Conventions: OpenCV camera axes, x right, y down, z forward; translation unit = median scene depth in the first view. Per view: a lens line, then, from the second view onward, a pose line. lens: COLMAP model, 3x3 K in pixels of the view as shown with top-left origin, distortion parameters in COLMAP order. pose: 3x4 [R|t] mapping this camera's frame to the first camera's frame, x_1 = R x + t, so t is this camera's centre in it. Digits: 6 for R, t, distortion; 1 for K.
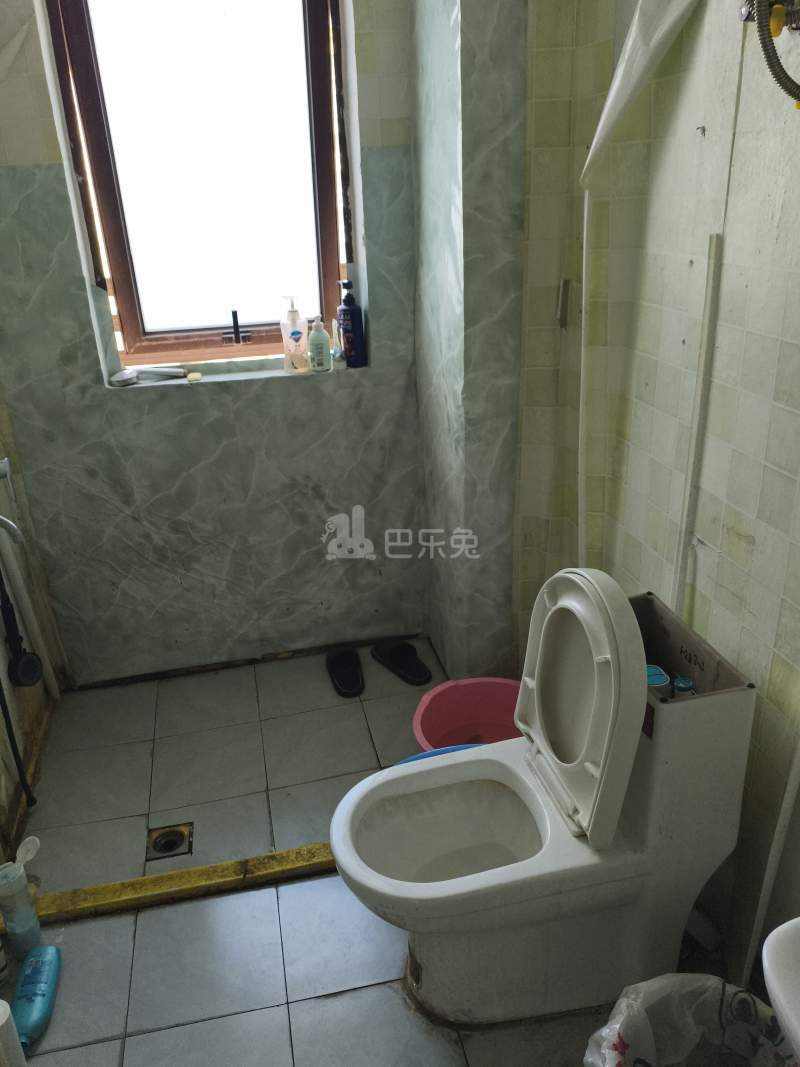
lens RADIAL K [[803.5, 0, 400.0], [0, 803.5, 533.5], [0, 0, 1]] dist [0.068646, -0.137965]
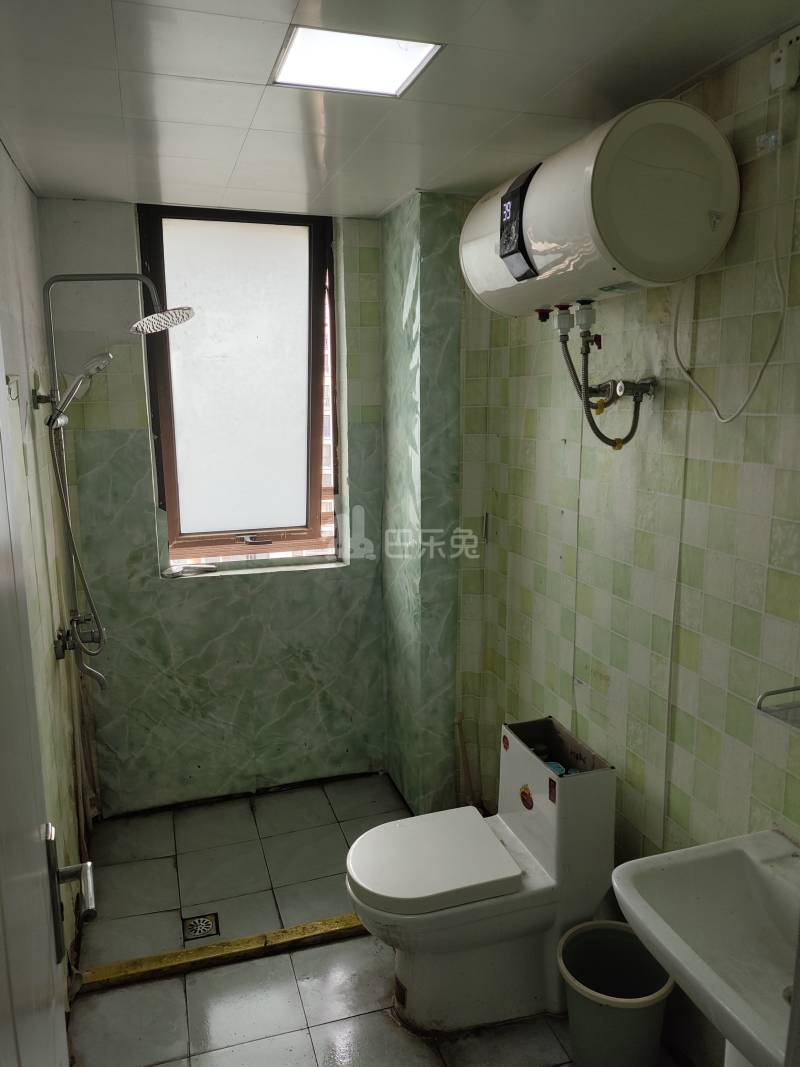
lens RADIAL K [[767.7, 0, 400.0], [0, 767.7, 533.5], [0, 0, 1]] dist [0.094231, -0.160411]
pose [[0.994514, 0.016224, 0.103333, -0.088981], [0.007620, 0.974034, -0.226272, 0.043396], [-0.104321, 0.225818, 0.968568, -0.318071]]
